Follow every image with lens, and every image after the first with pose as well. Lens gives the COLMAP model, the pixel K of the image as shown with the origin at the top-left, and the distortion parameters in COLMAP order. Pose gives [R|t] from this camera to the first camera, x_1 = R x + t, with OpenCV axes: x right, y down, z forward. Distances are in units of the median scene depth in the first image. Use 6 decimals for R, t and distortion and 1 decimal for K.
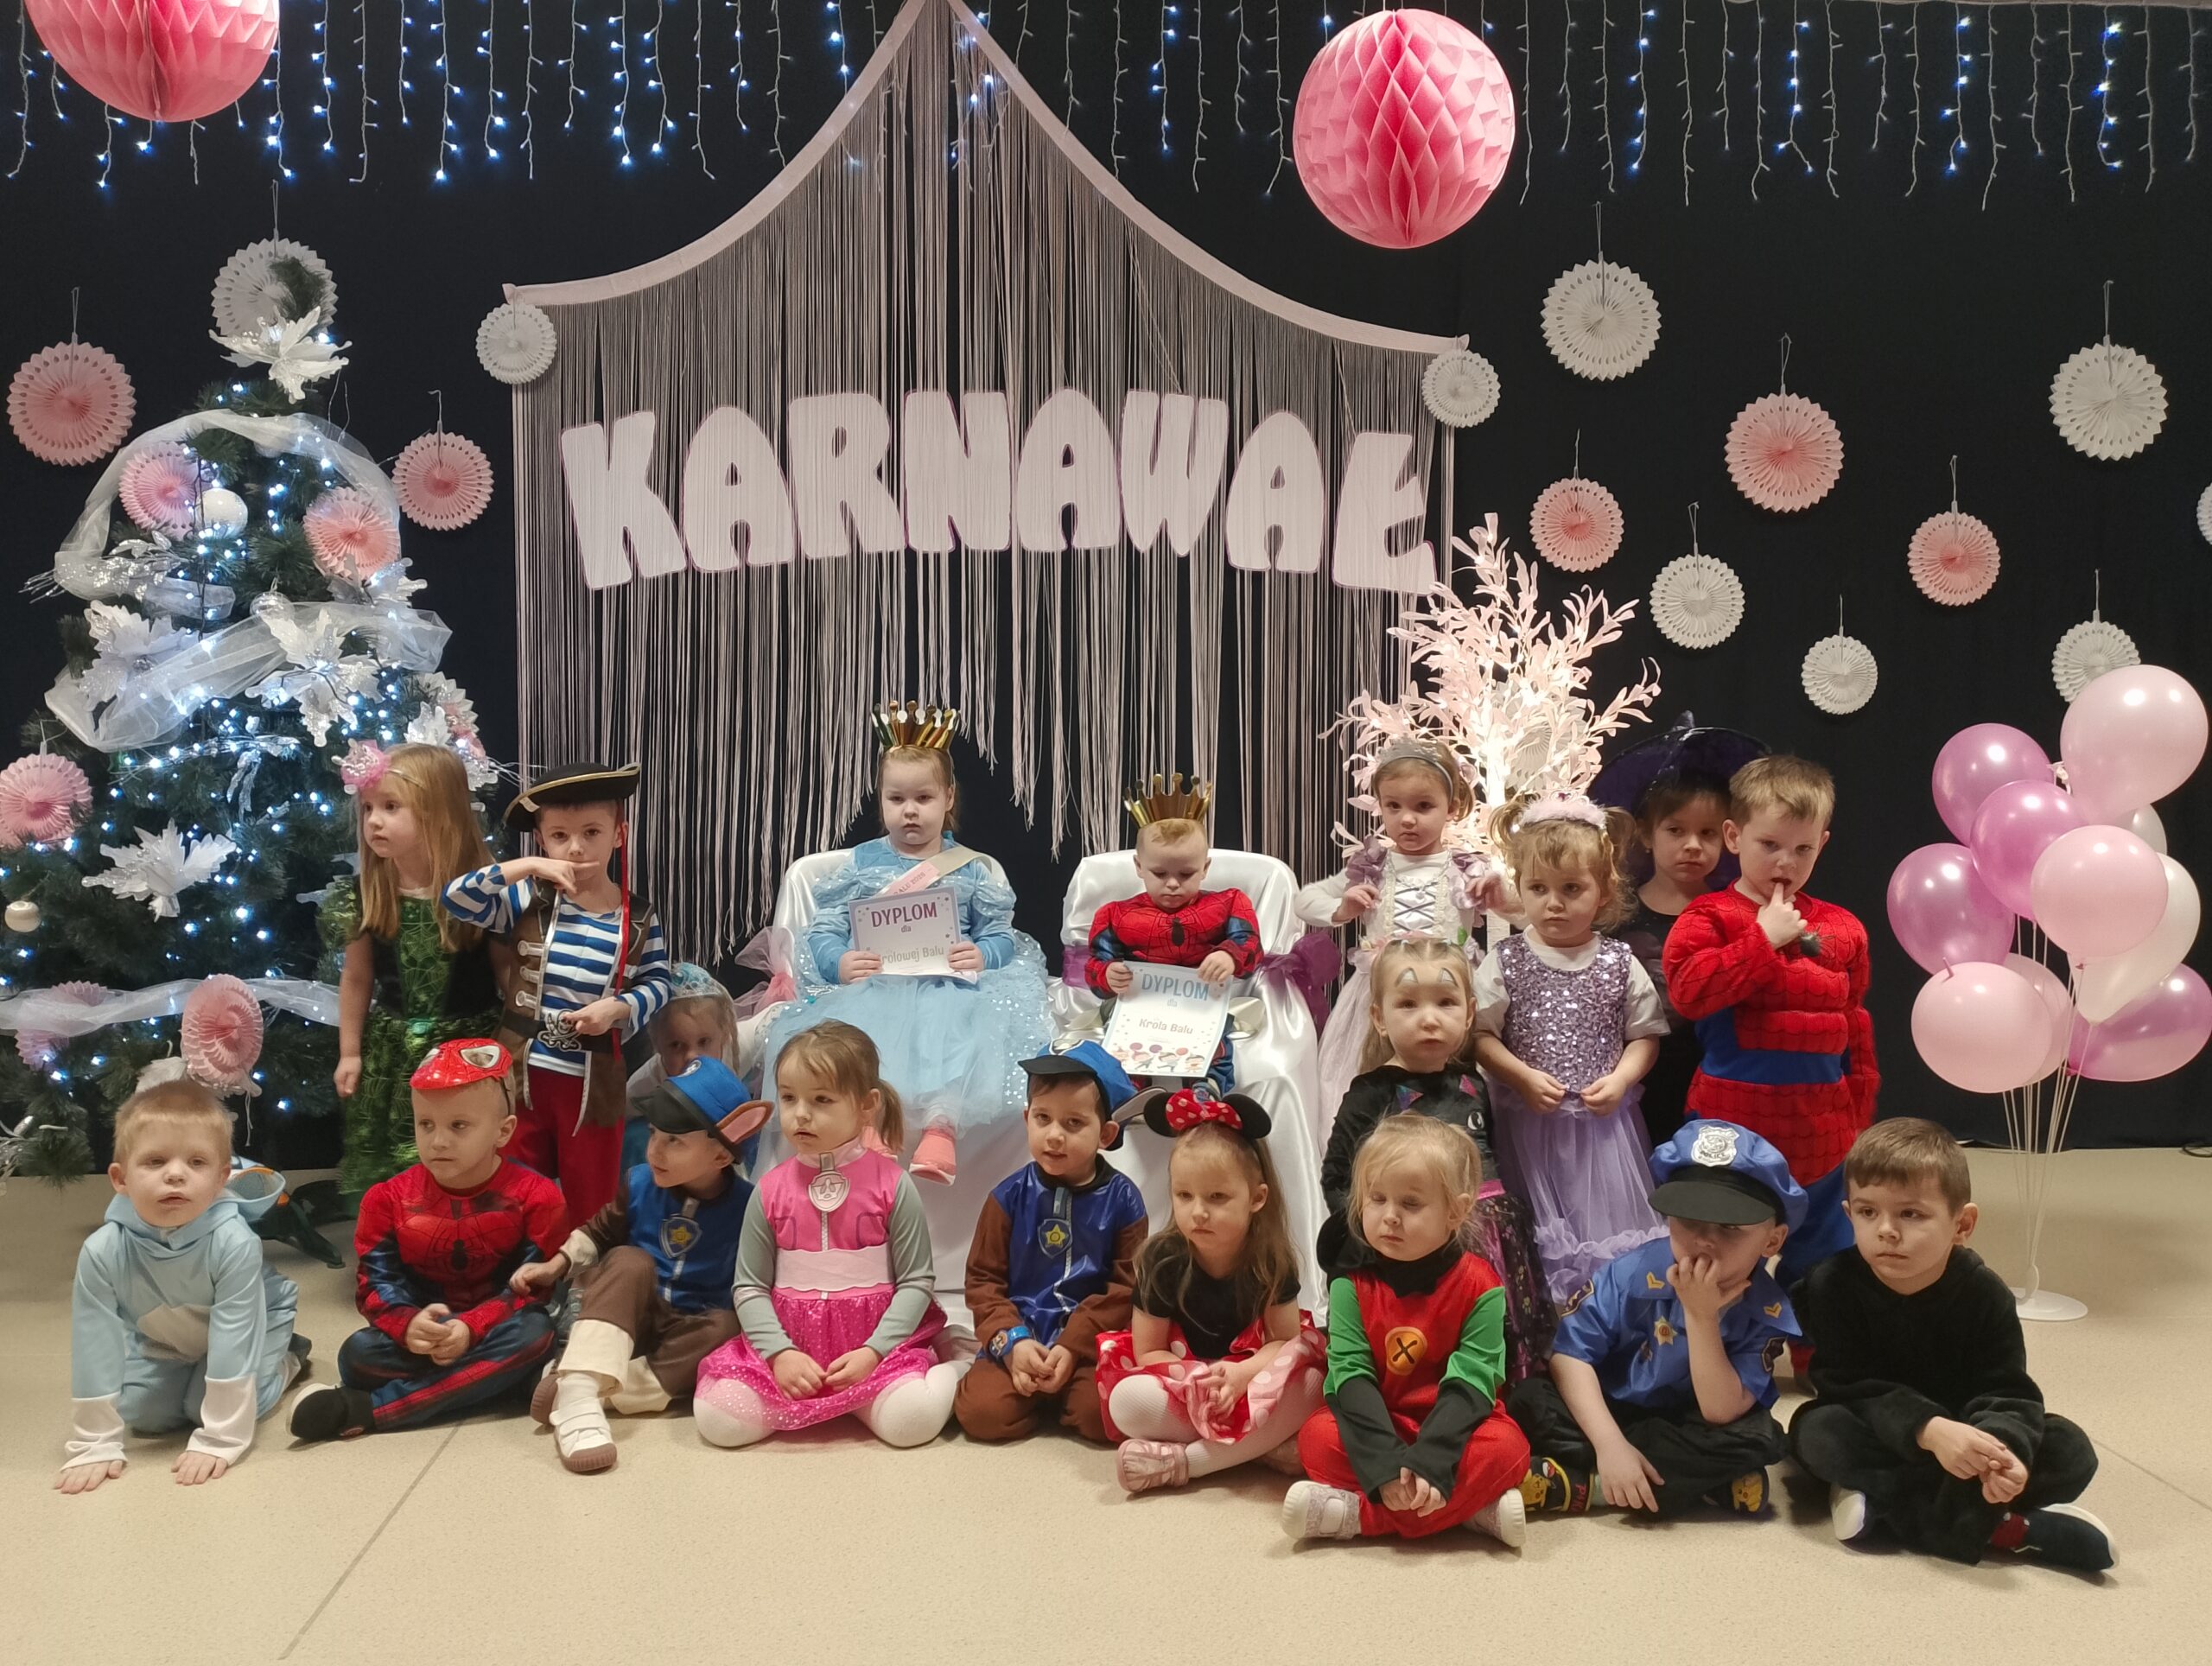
lens RADIAL K [[1793.0, 0, 1114.7], [0, 1793.0, 823.7], [0, 0, 1]] dist [0.023079, -0.068639]
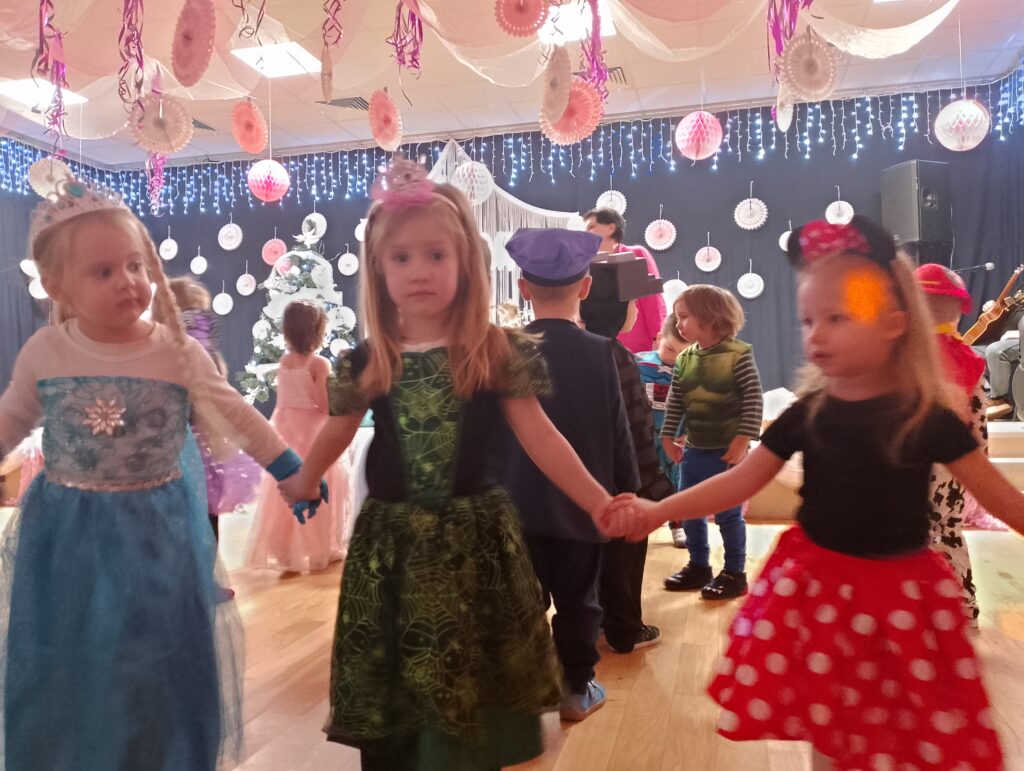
lens RADIAL K [[830.0, 0, 512.6], [0, 830.0, 388.7], [0, 0, 1]] dist [0.023079, -0.068639]
pose [[0.946538, -0.012111, -0.322364, 0.806934], [0.000895, 0.999390, -0.034921, 0.231278], [0.322591, 0.032765, 0.945971, -0.970224]]
